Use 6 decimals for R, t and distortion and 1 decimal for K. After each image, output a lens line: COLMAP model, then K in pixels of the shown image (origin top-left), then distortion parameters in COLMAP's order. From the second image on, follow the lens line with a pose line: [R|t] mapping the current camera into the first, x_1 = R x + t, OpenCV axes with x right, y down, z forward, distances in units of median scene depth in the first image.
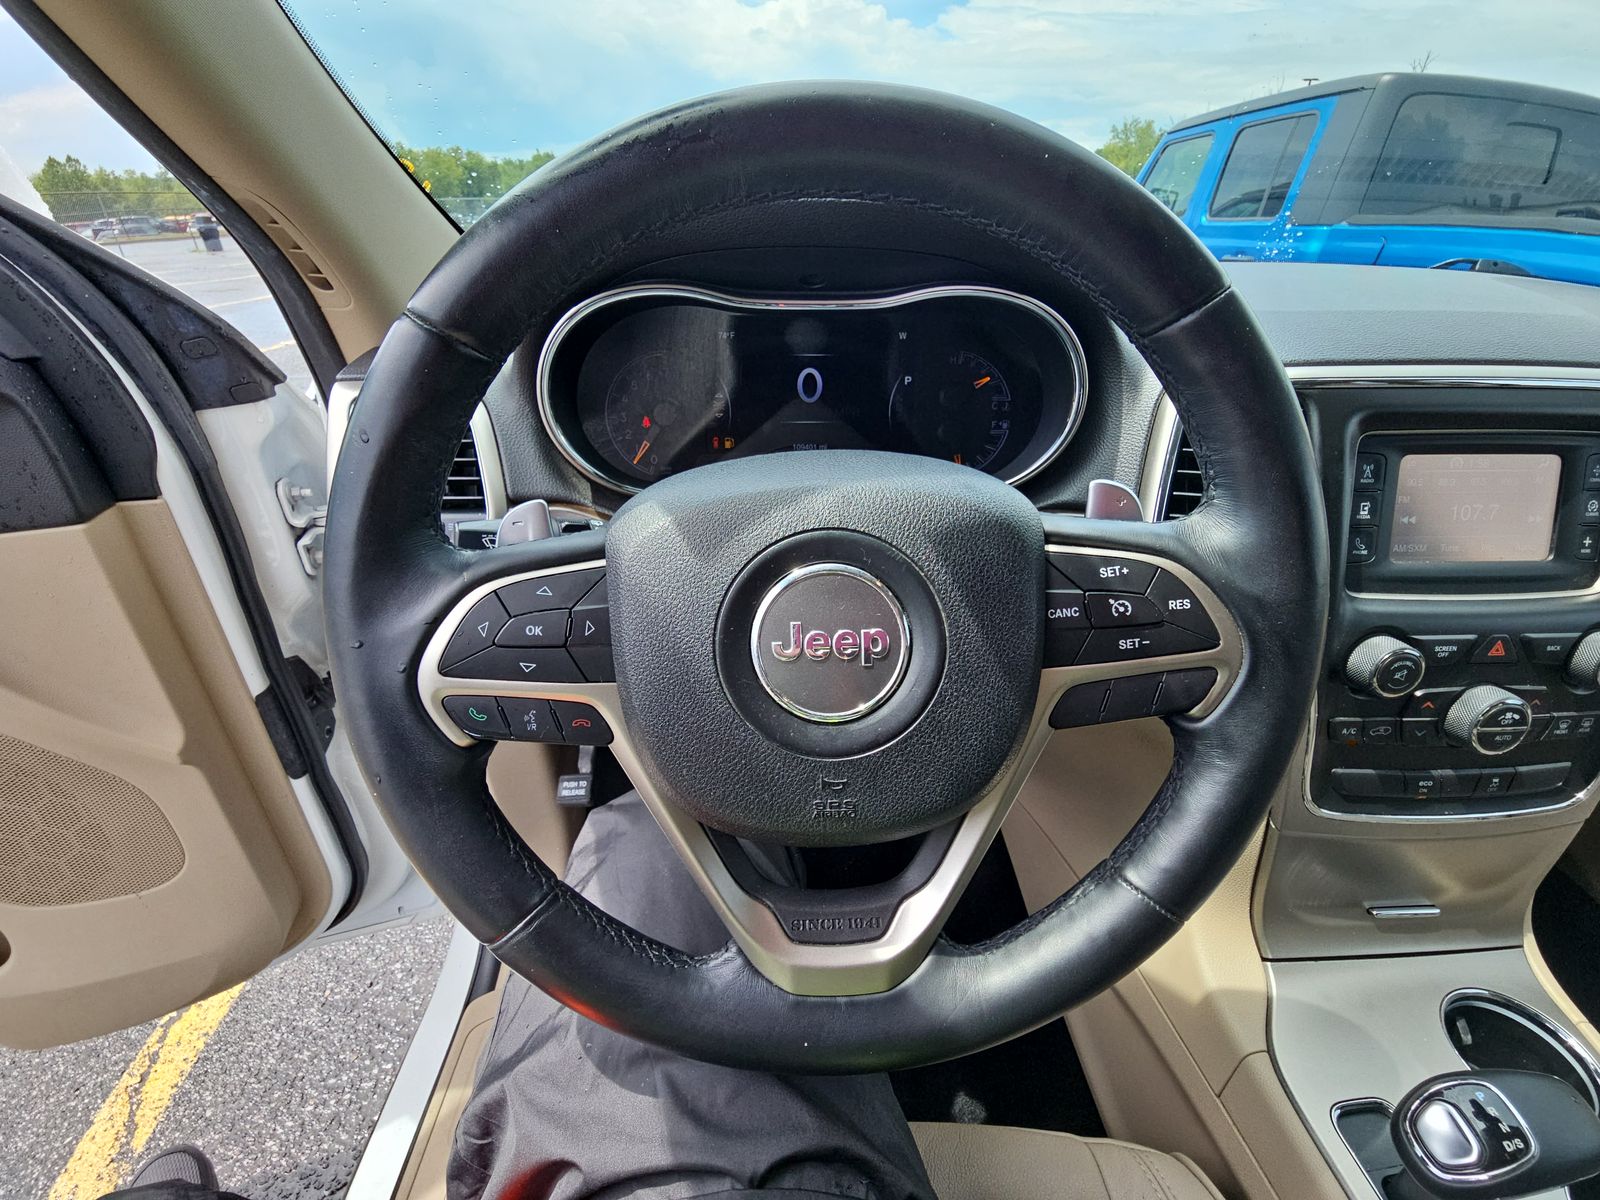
lens RADIAL K [[655.4, 0, 801.5], [0, 655.4, 598.2], [0, 0, 1]] dist [-0.001343, -0.001430]
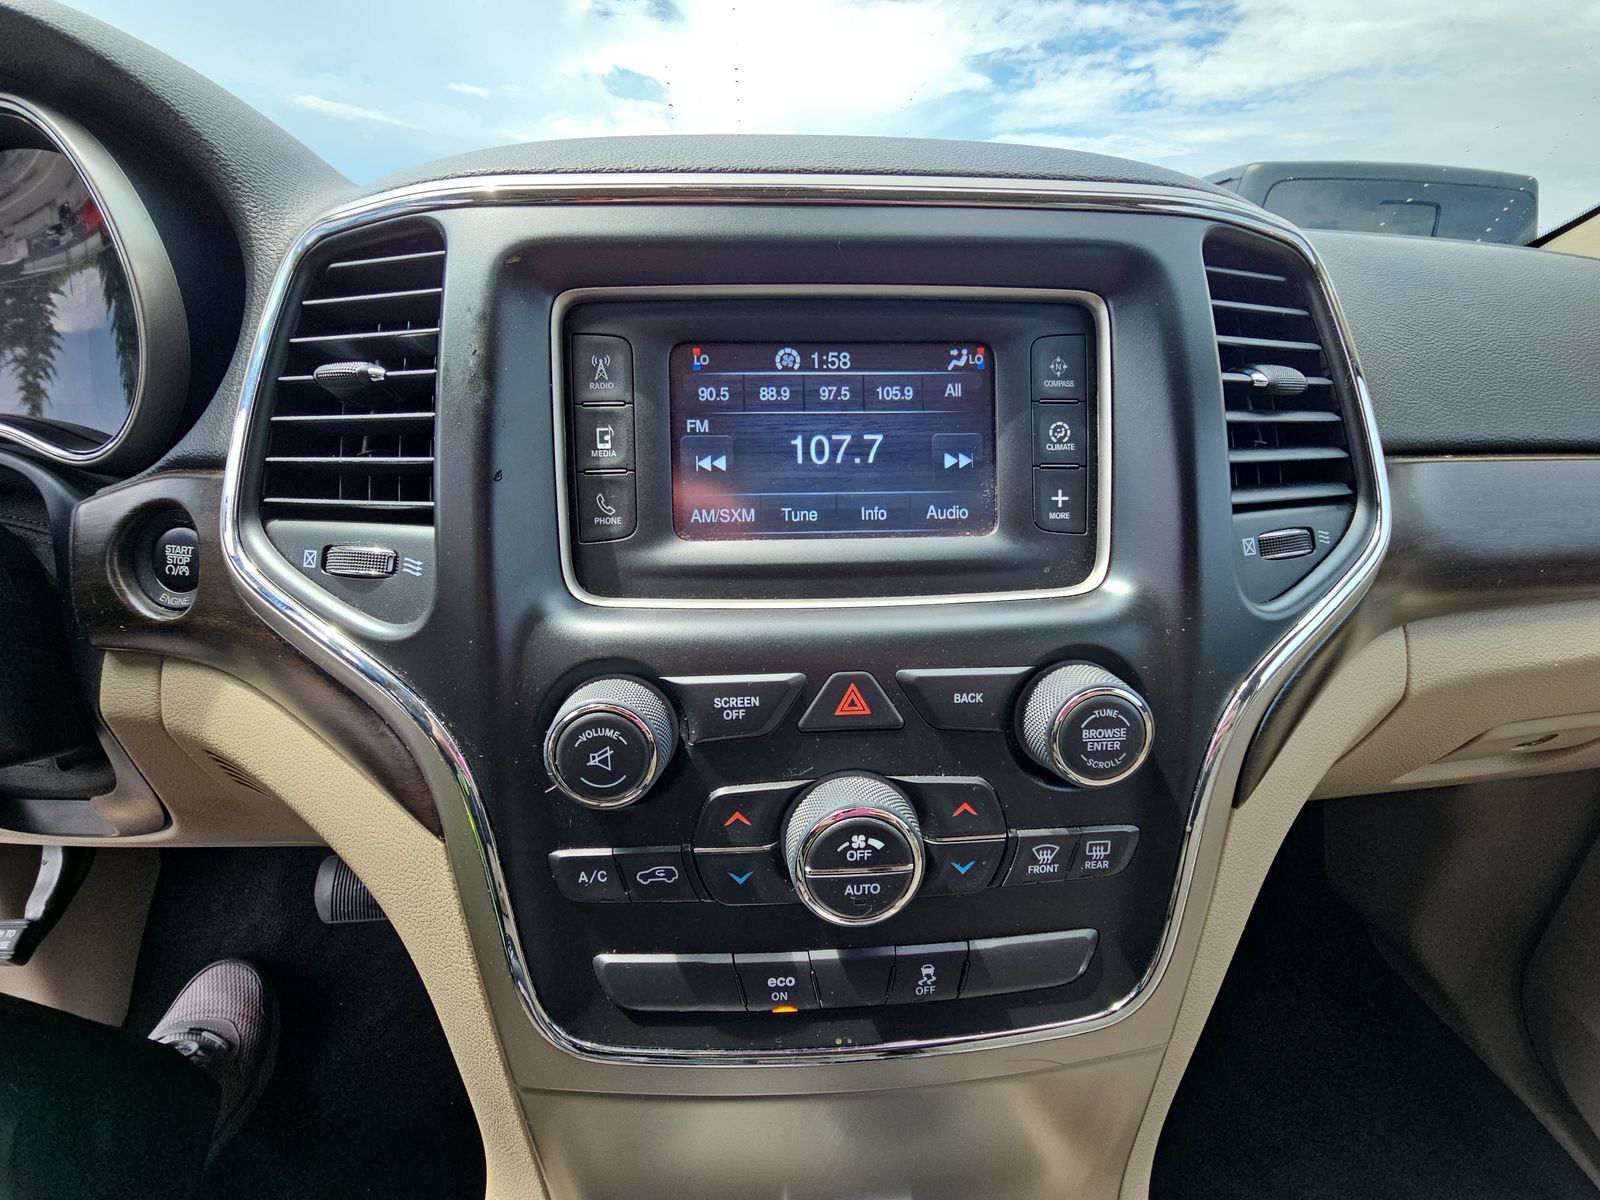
lens RADIAL K [[655.4, 0, 800.2], [0, 655.4, 600.2], [0, 0, 1]] dist [-0.001343, -0.001430]
pose [[0.999817, -0.019009, 0.002292, 1.025618], [0.019144, 0.990408, -0.136838, 0.068676], [0.000331, 0.136857, 0.990591, 0.493415]]
